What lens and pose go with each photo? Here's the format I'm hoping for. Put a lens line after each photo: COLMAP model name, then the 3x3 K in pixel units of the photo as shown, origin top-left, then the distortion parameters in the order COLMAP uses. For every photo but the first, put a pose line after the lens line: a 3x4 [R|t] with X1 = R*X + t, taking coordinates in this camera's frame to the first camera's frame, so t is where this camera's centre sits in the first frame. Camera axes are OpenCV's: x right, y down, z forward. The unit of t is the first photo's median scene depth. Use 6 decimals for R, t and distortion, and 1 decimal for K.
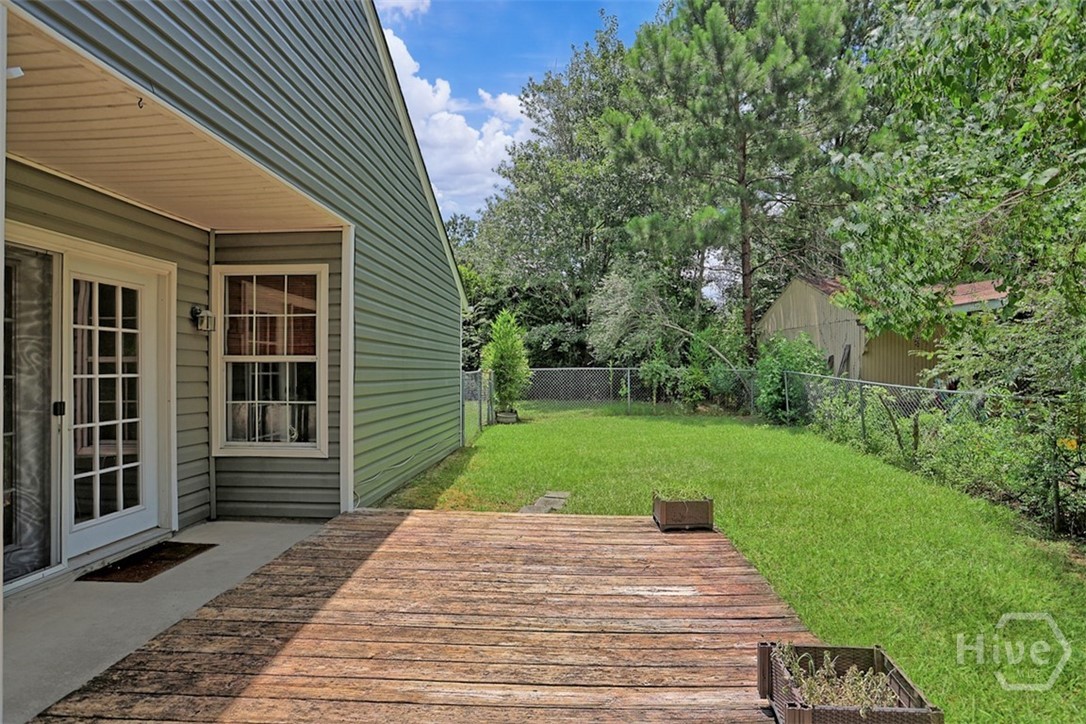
lens RADIAL K [[529.7, 0, 545.5], [0, 529.7, 382.7], [0, 0, 1]] dist [-0.068602, 0.034193]
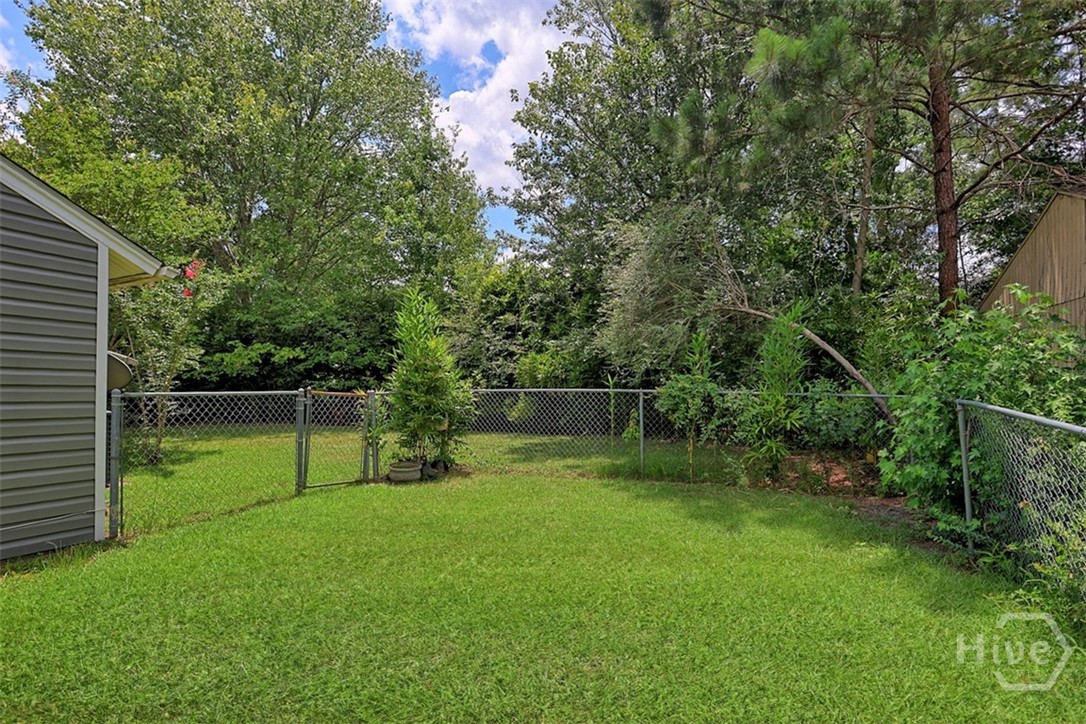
lens RADIAL K [[529.7, 0, 545.5], [0, 529.7, 382.7], [0, 0, 1]] dist [-0.068602, 0.034193]
pose [[0.911693, -0.000105, -0.410871, 0.305582], [-0.016373, 0.999196, -0.036586, -0.014585], [0.410545, 0.040082, 0.910959, 0.502894]]
